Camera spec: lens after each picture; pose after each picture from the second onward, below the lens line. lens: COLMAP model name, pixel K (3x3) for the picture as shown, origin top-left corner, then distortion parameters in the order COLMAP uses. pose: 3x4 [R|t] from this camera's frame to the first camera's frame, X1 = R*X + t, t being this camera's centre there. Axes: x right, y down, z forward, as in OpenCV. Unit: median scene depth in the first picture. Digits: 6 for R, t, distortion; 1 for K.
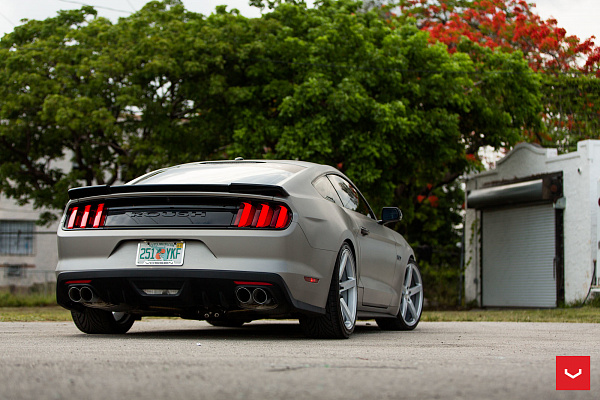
lens RADIAL K [[1452.6, 0, 300.0], [0, 1452.6, 200.0], [0, 0, 1]] dist [0.174914, 0.071797]
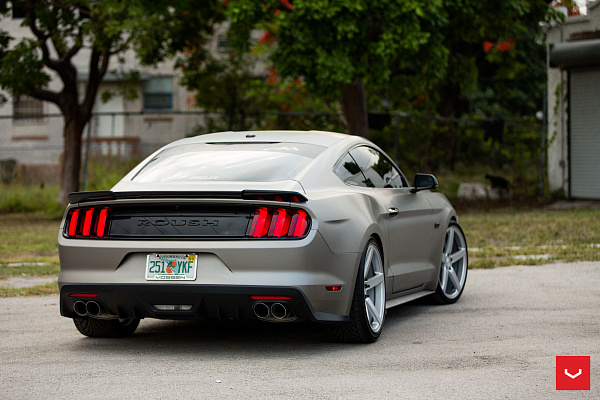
lens RADIAL K [[2188.2, 0, 300.0], [0, 2188.2, 200.0], [0, 0, 1]] dist [0.257289, -0.775269]
pose [[0.999589, -0.023712, -0.016122, 0.007892], [0.025303, 0.993940, 0.106976, -0.114959], [0.013488, -0.107340, 0.994131, -0.293928]]
